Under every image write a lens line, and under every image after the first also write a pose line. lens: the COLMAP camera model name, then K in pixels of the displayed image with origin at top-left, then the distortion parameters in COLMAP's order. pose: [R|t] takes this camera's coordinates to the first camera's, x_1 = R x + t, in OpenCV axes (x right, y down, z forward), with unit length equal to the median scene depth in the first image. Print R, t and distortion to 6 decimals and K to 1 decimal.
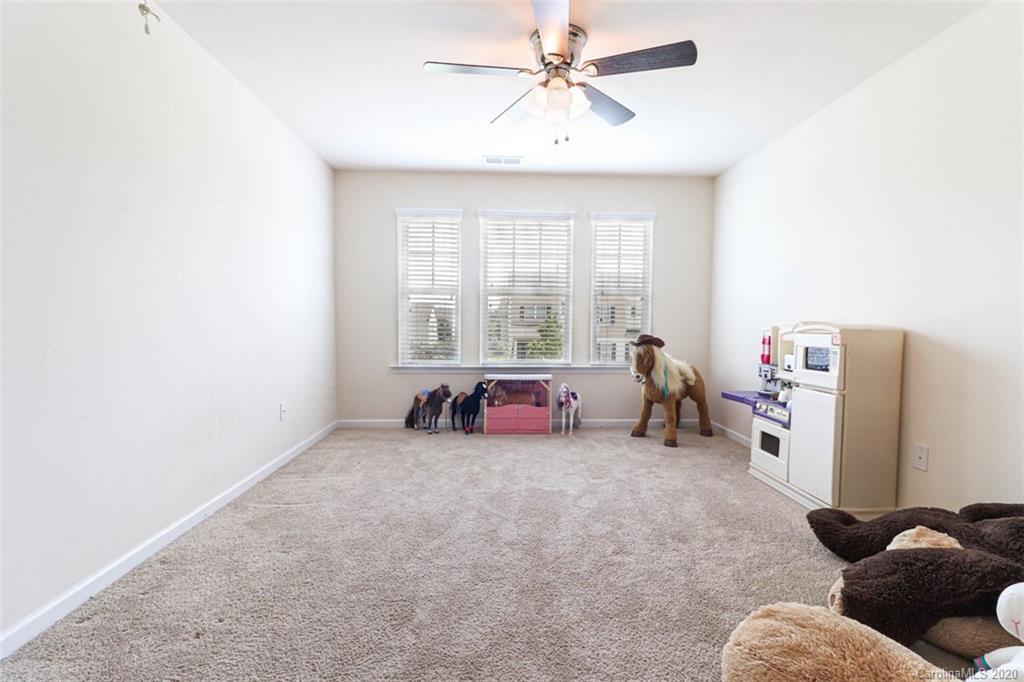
lens RADIAL K [[473.3, 0, 507.0], [0, 473.3, 339.1], [0, 0, 1]] dist [0.017827, -0.006581]
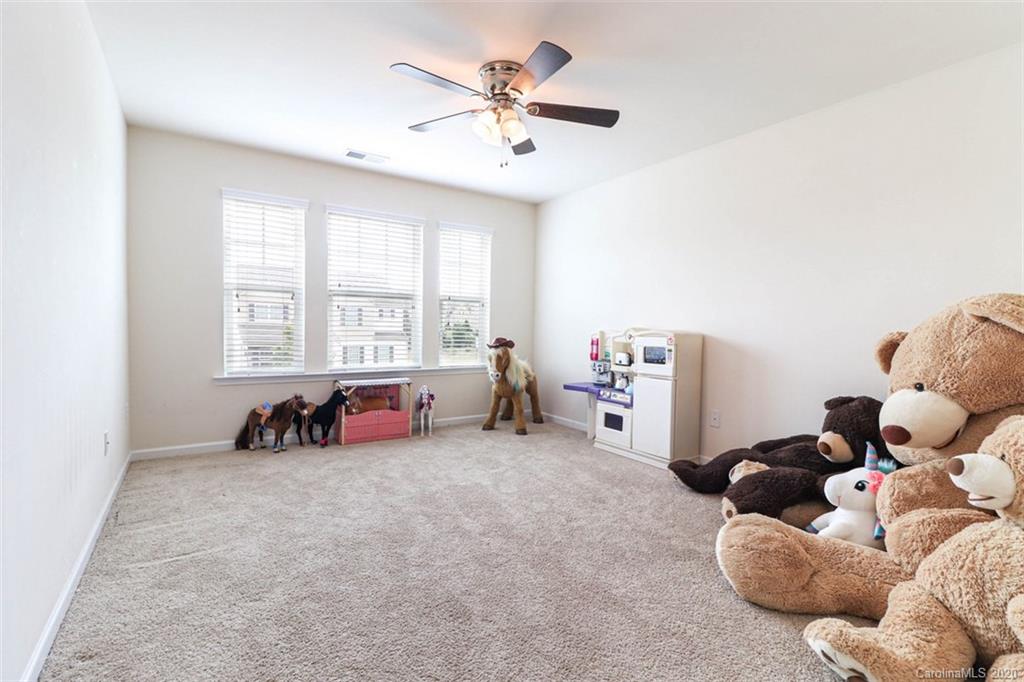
lens RADIAL K [[473.3, 0, 517.9], [0, 473.3, 337.3], [0, 0, 1]] dist [0.017827, -0.006581]
pose [[0.857416, -0.004100, 0.514608, -0.325373], [0.008734, 0.999940, -0.006584, -0.003610], [-0.514550, 0.010140, 0.857400, 0.024366]]
